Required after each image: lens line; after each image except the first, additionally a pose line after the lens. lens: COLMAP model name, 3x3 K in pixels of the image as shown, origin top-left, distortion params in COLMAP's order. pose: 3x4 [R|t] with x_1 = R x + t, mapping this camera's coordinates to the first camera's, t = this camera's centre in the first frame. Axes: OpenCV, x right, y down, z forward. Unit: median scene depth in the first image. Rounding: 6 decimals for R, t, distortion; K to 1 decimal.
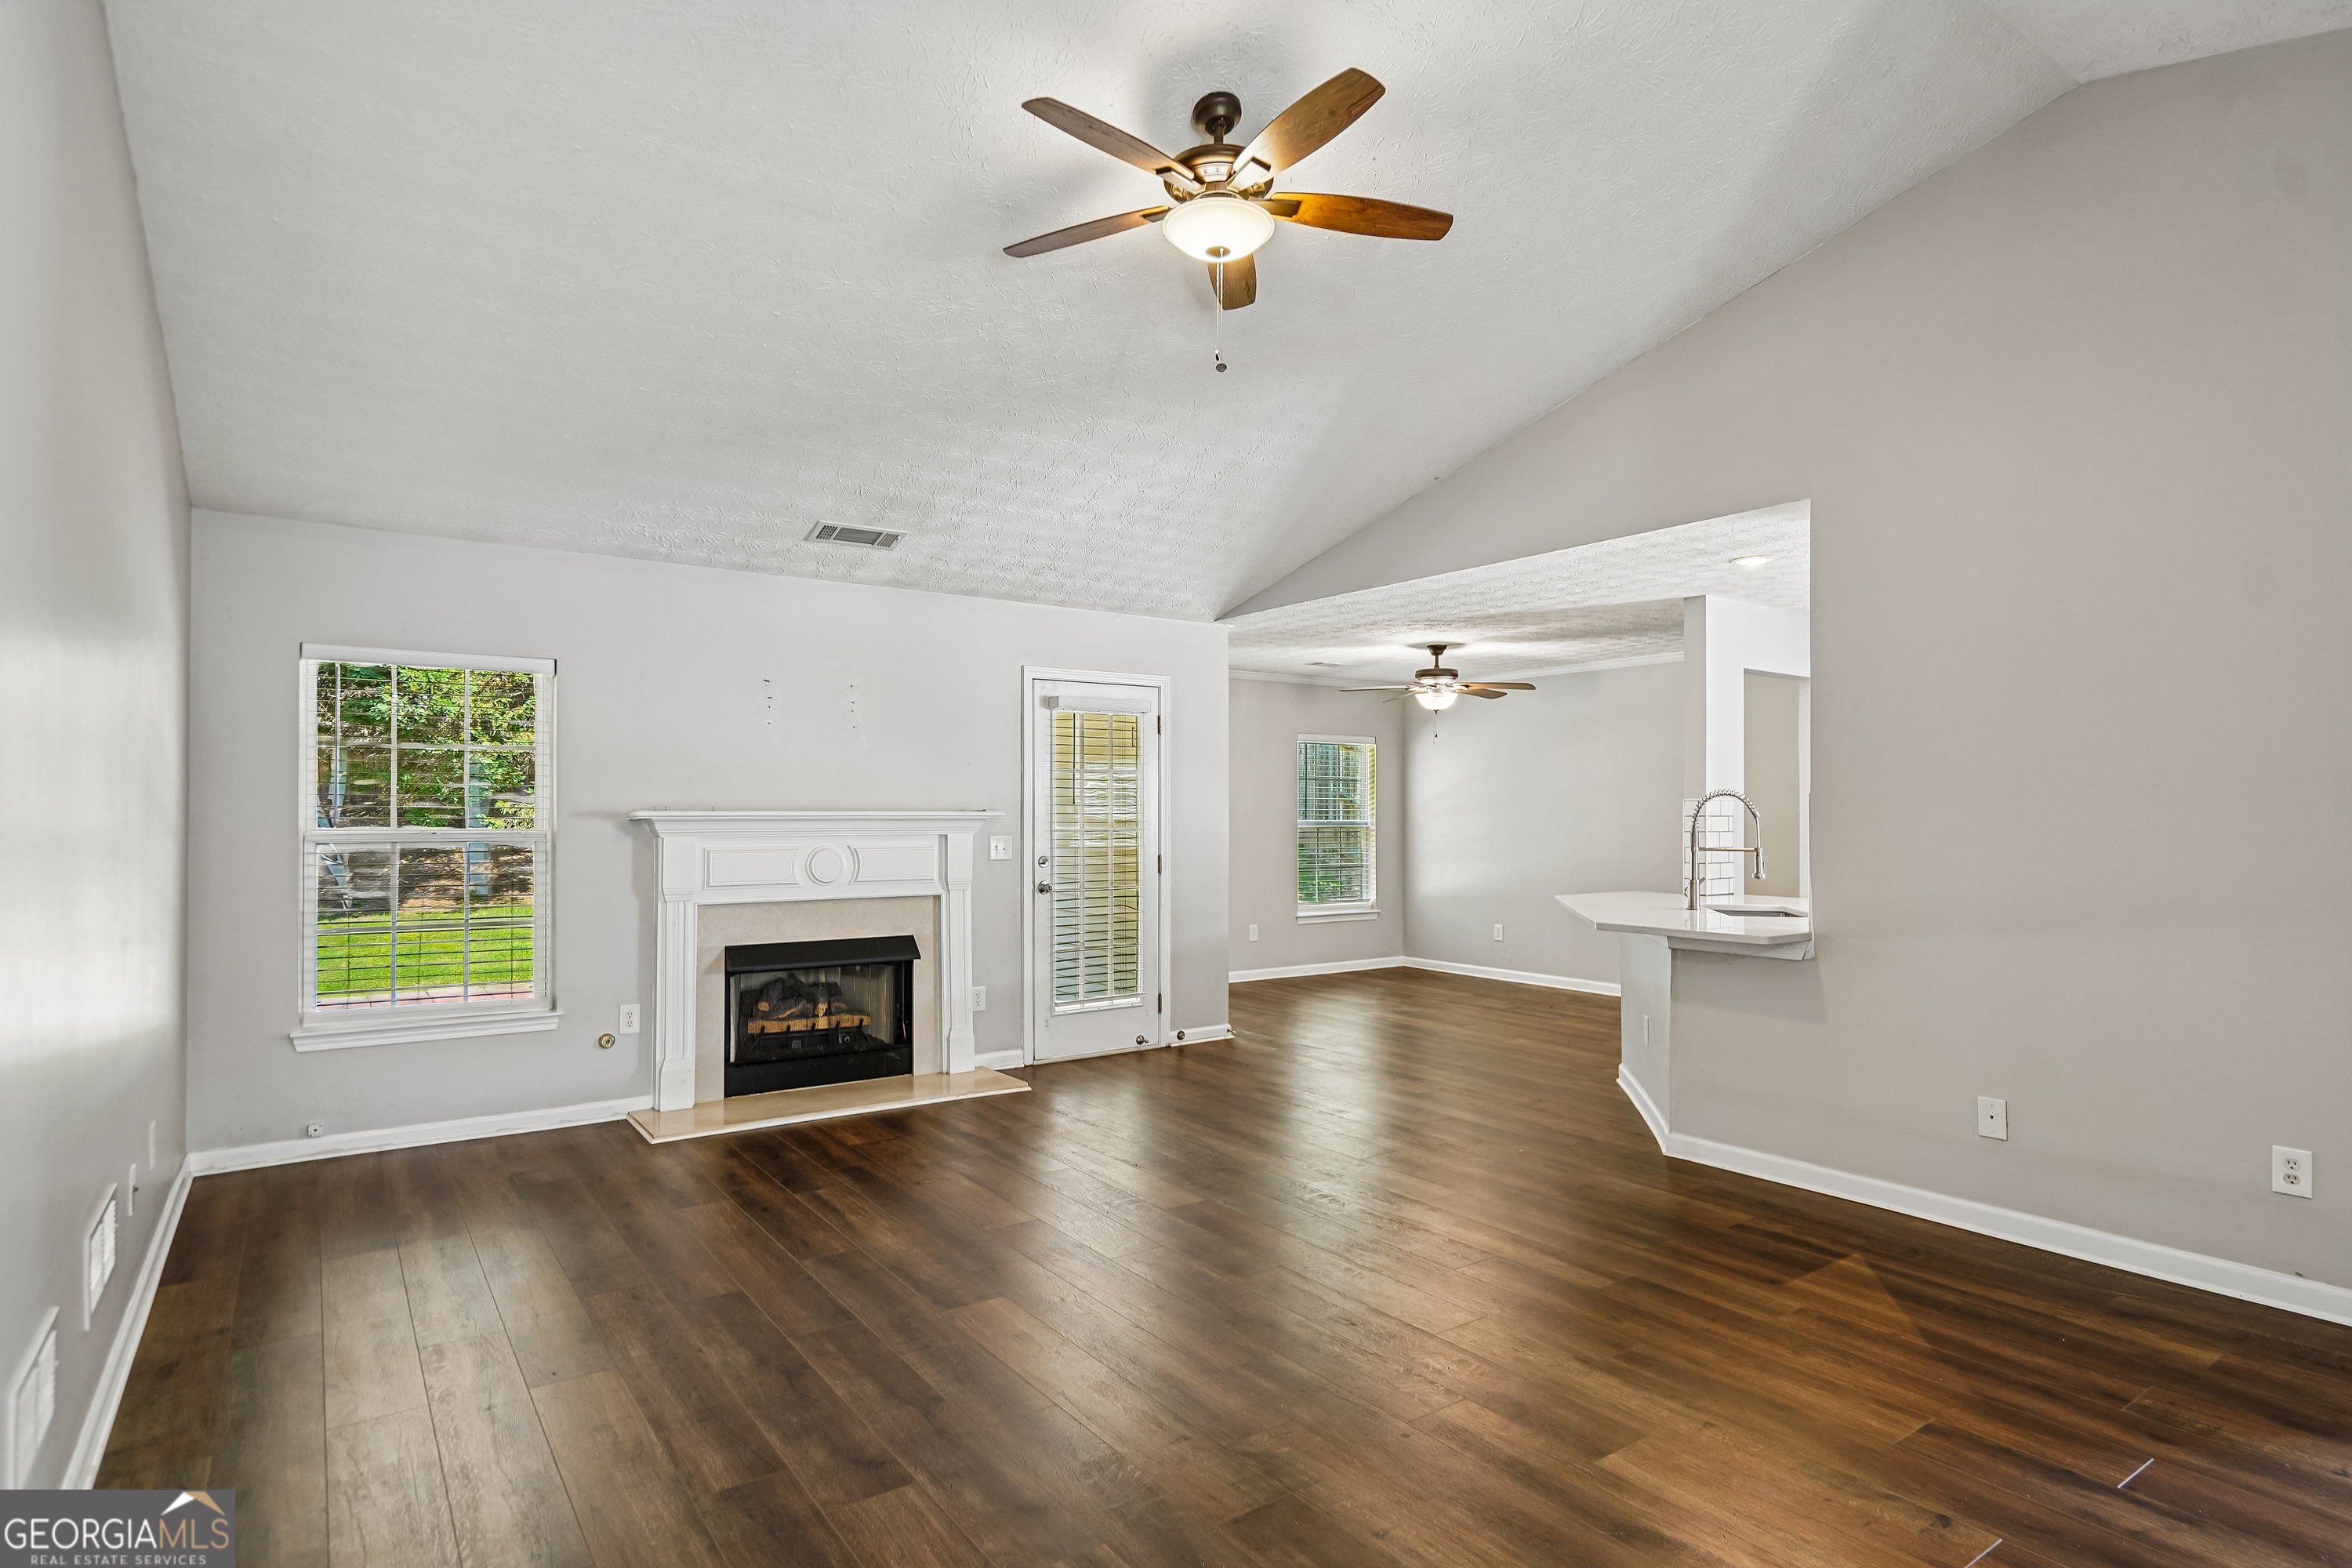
lens RADIAL K [[1227.7, 0, 1172.4], [0, 1227.7, 807.0], [0, 0, 1]] dist [0.001473, -0.000141]
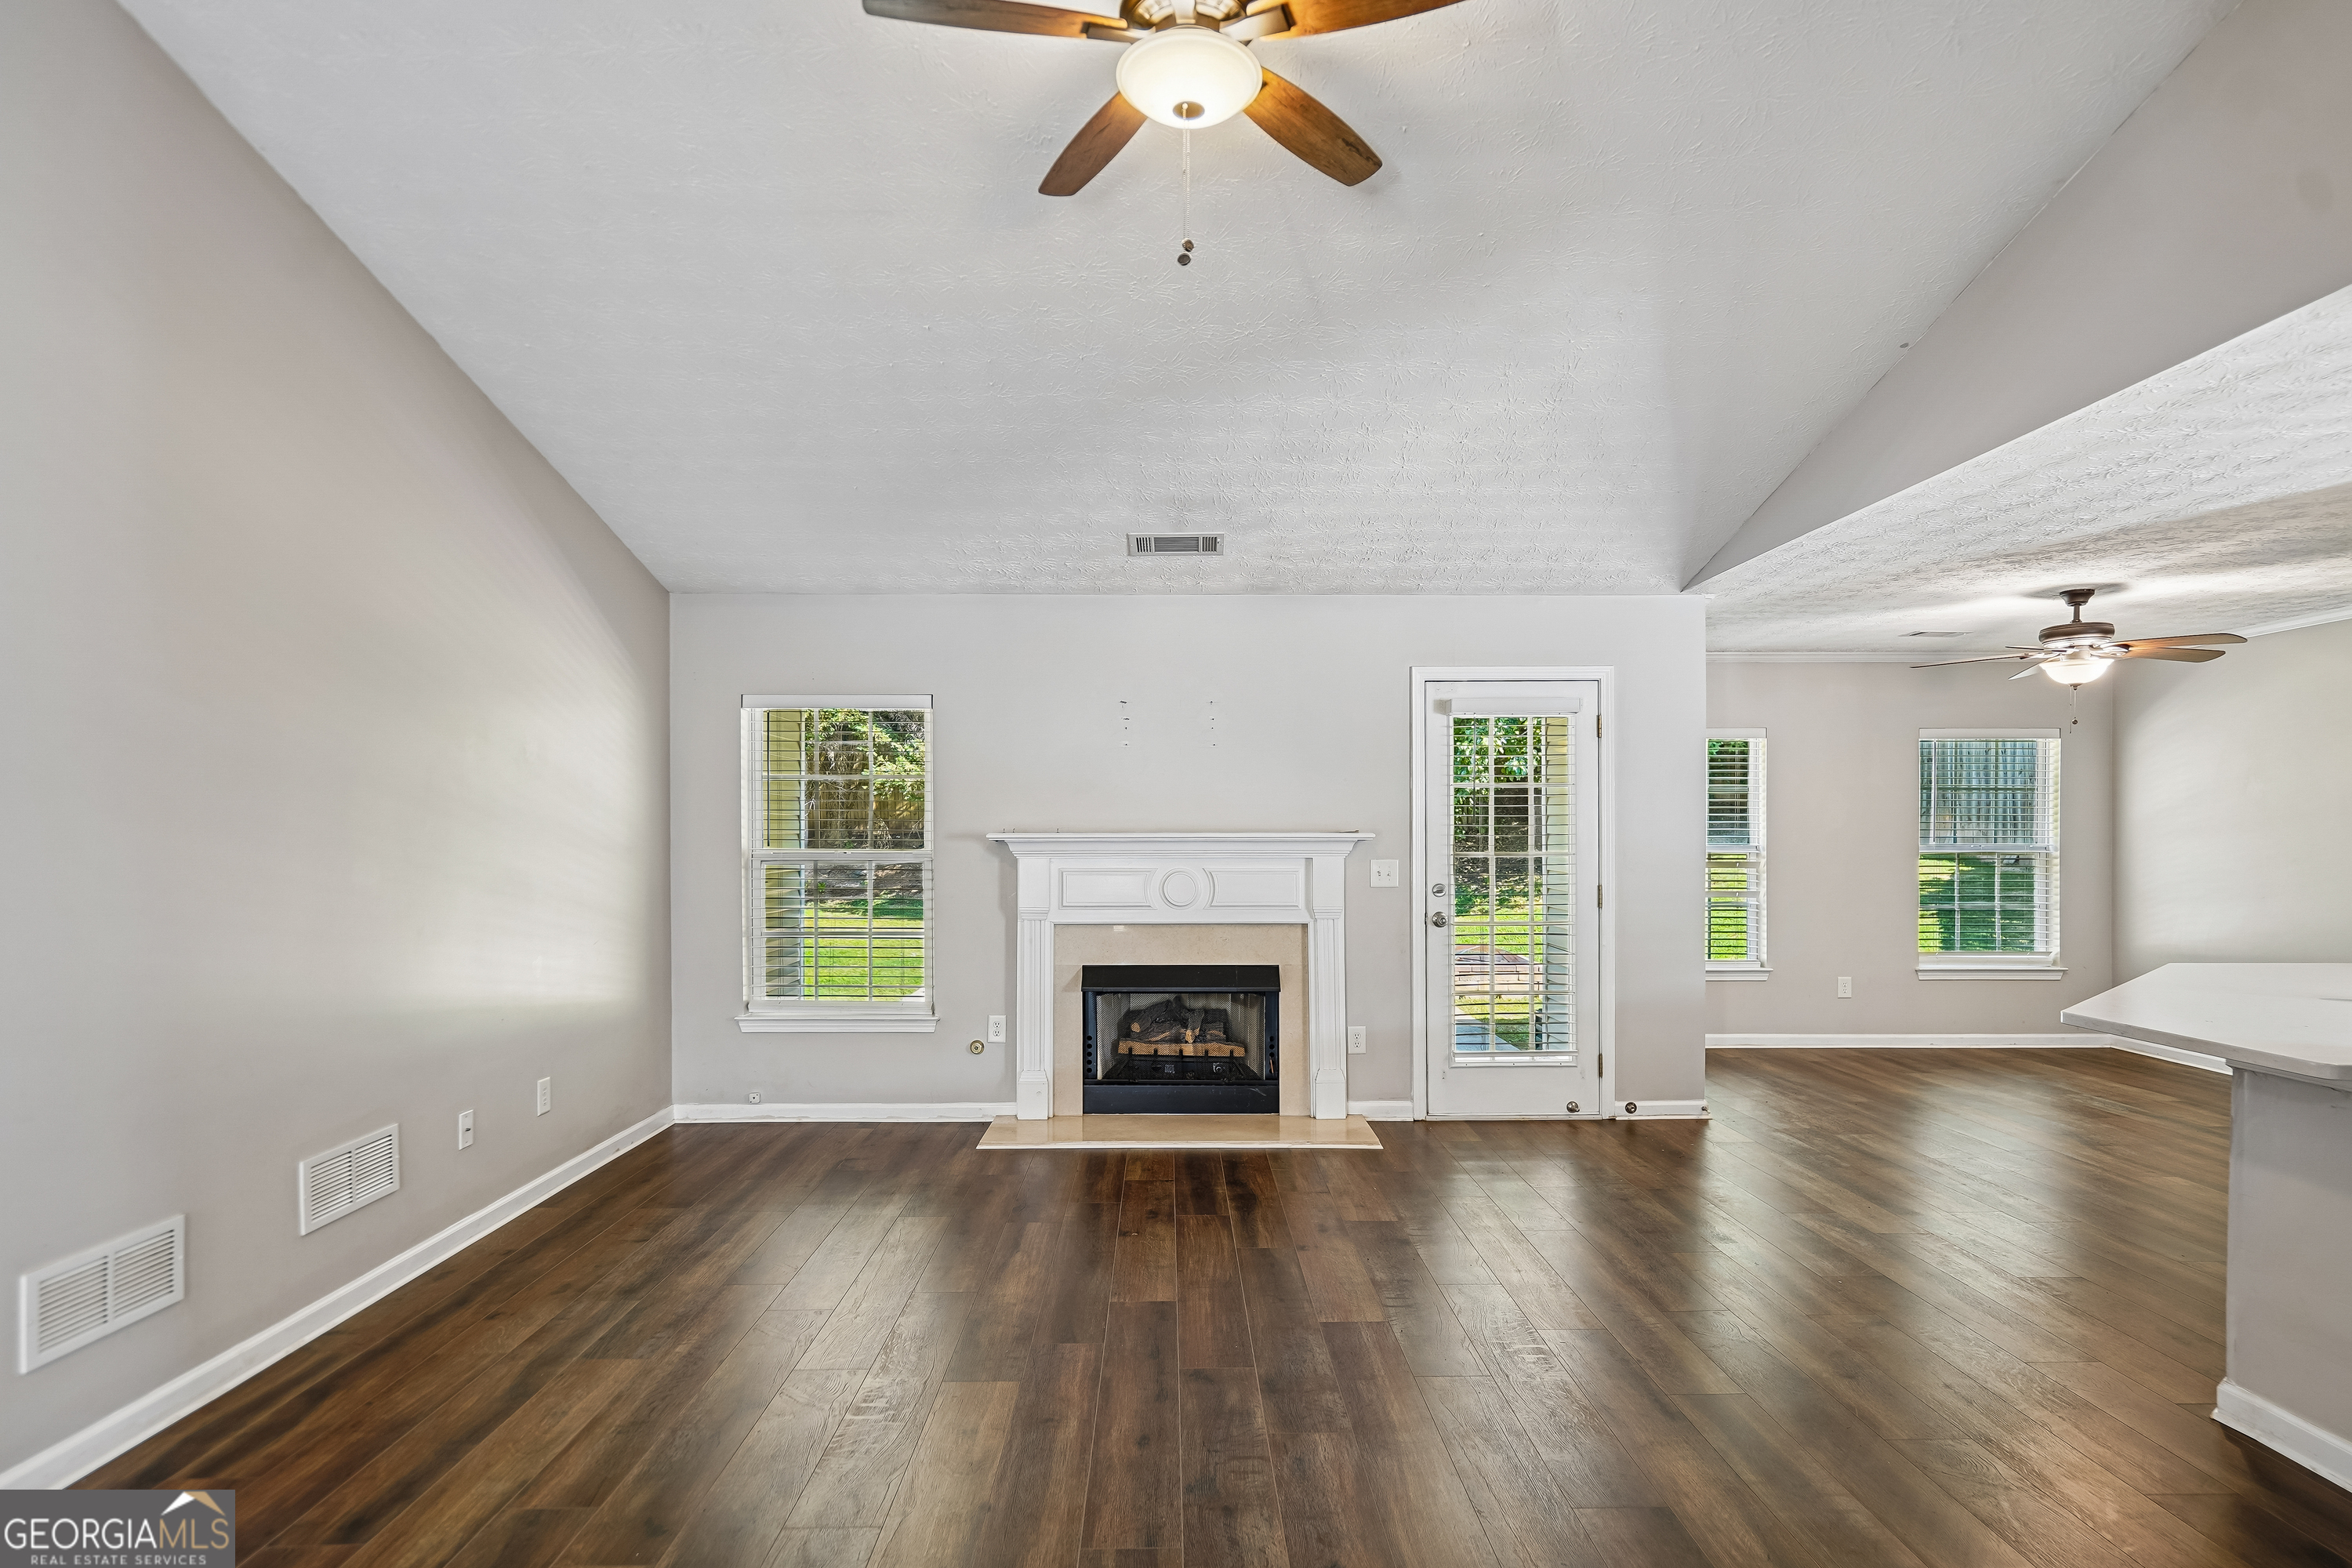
lens RADIAL K [[1227.5, 0, 1179.9], [0, 1227.5, 844.9], [0, 0, 1]] dist [0.004300, 0.000361]
pose [[0.825189, 0.003516, -0.564846, 0.263676], [0.004386, 0.999911, 0.012632, 0.000717], [0.564840, -0.012901, 0.825100, 0.195505]]
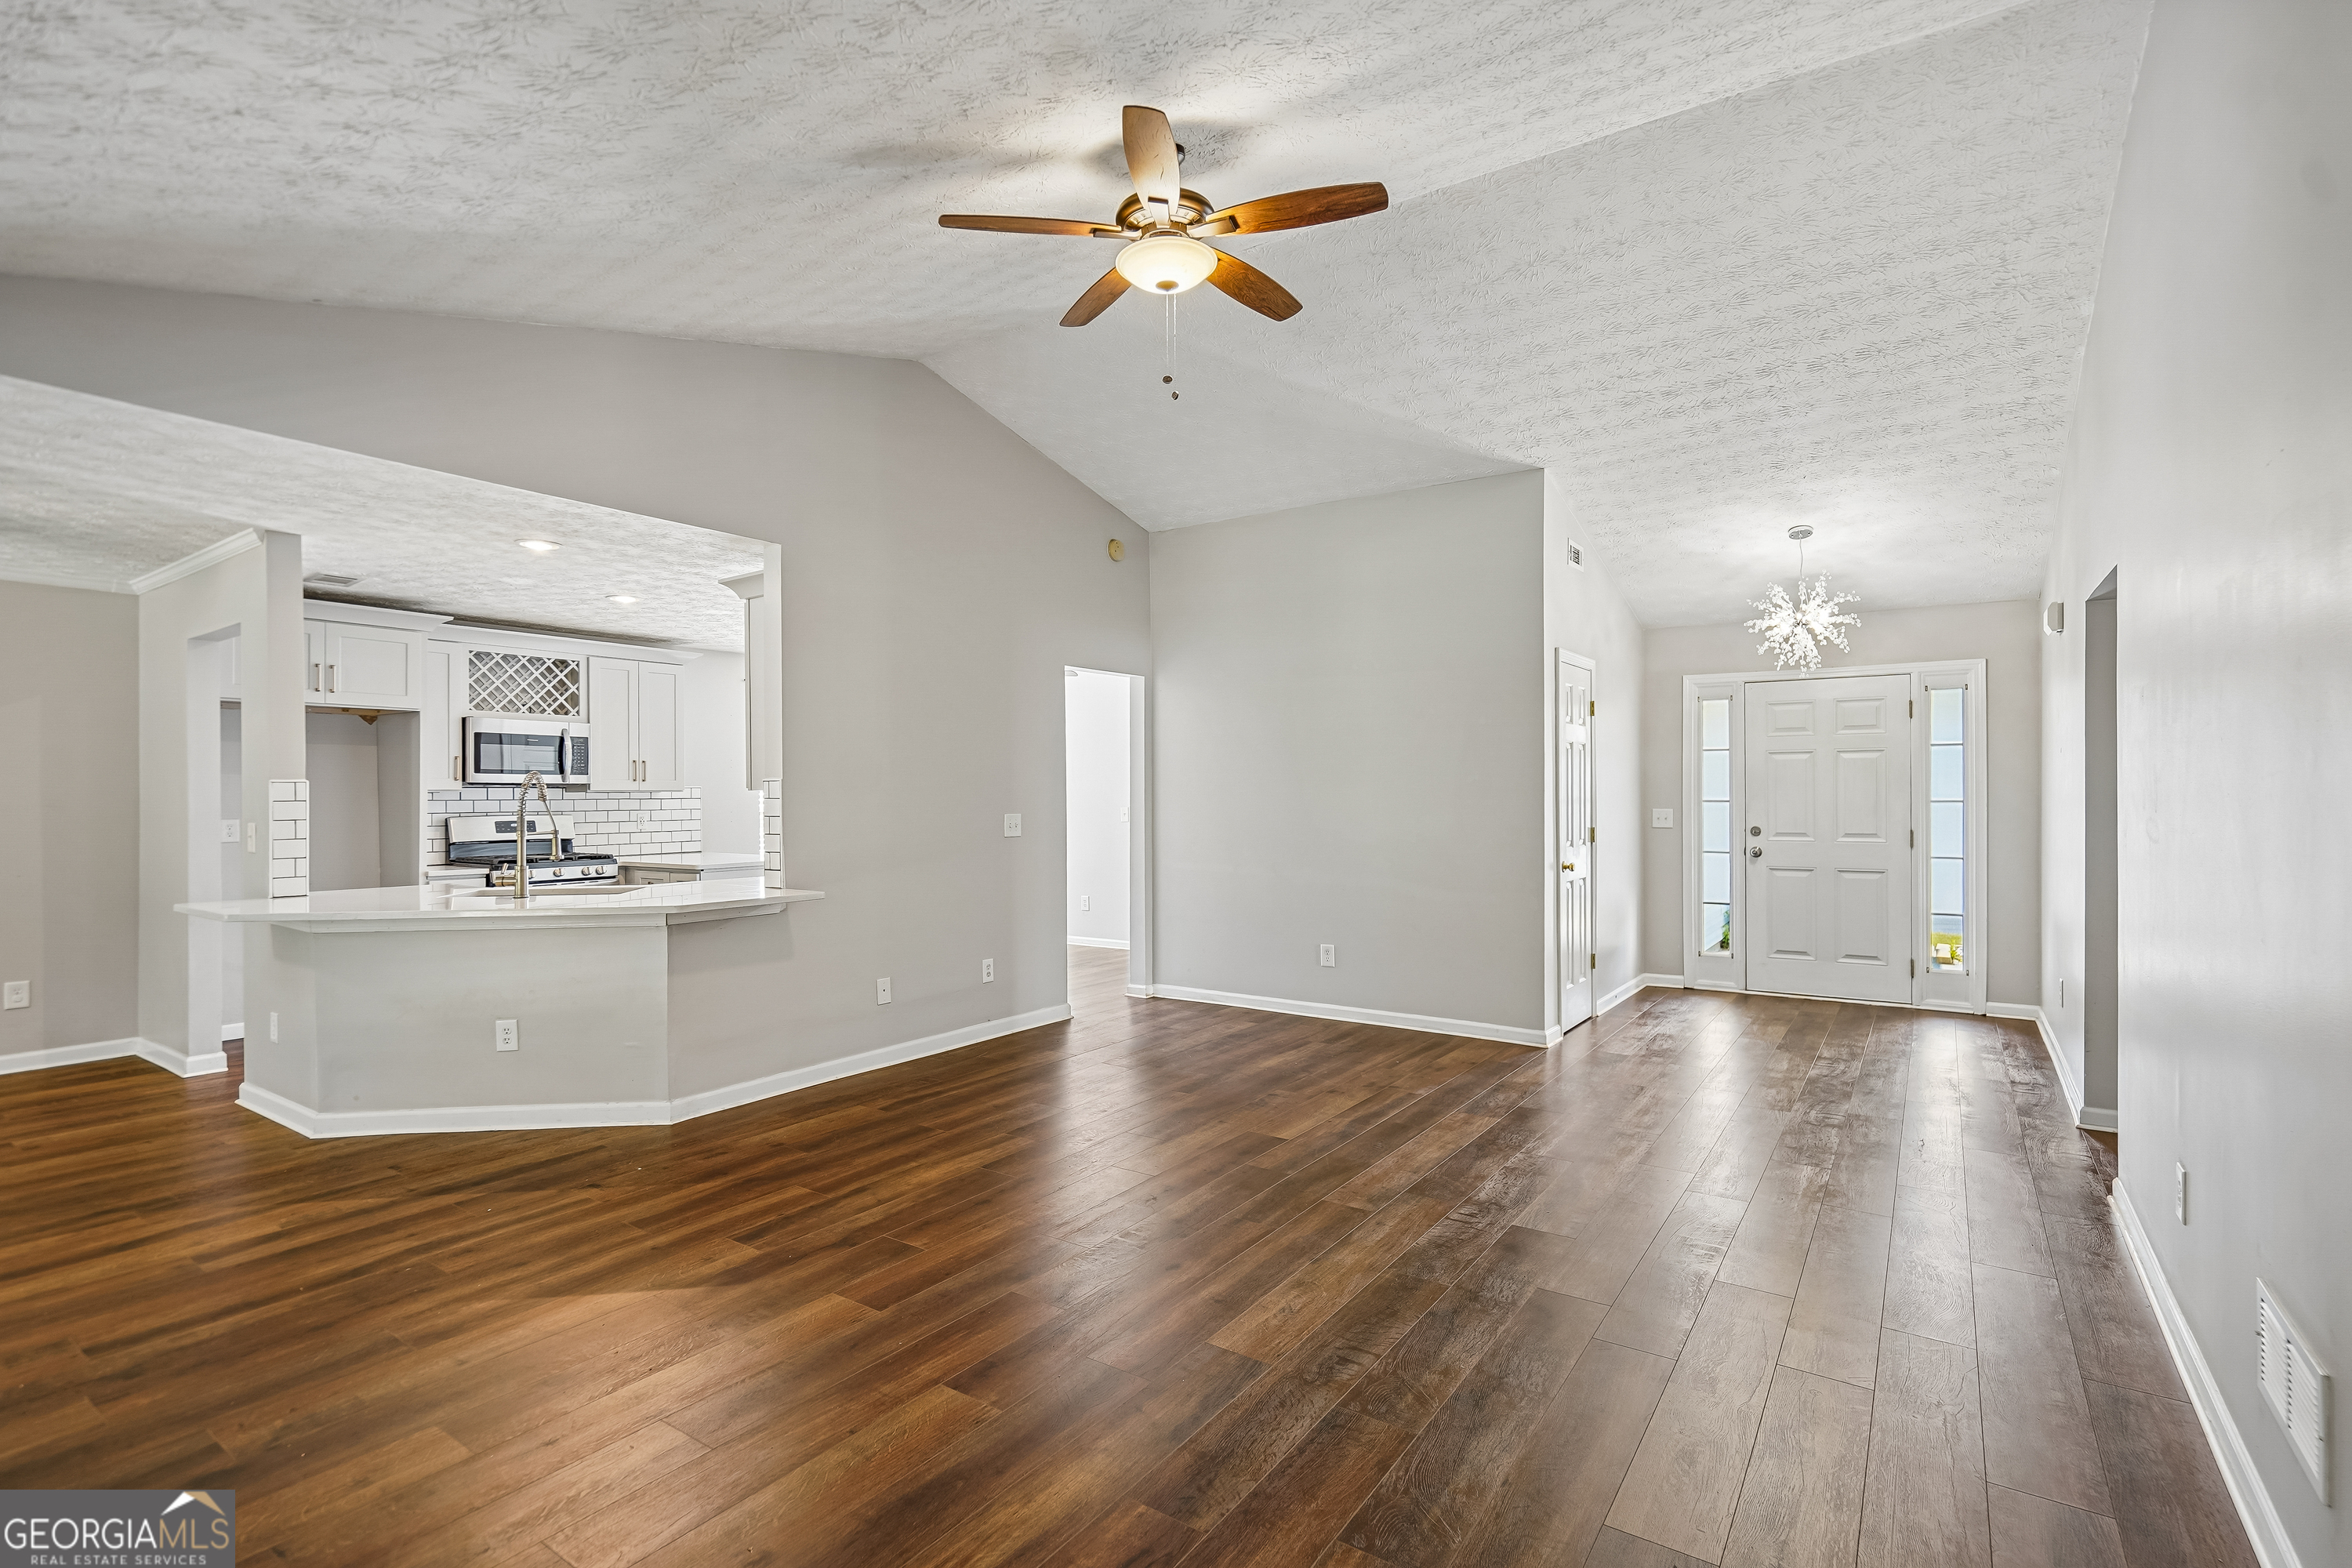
lens RADIAL K [[1102.0, 0, 1172.1], [0, 1102.0, 797.0], [0, 0, 1]] dist [0.000319, 0.000120]
pose [[-0.340844, -0.003148, 0.940115, -0.503094], [-0.001296, 0.999995, 0.002878, 0.002494], [-0.940119, -0.000237, -0.340846, 0.745972]]
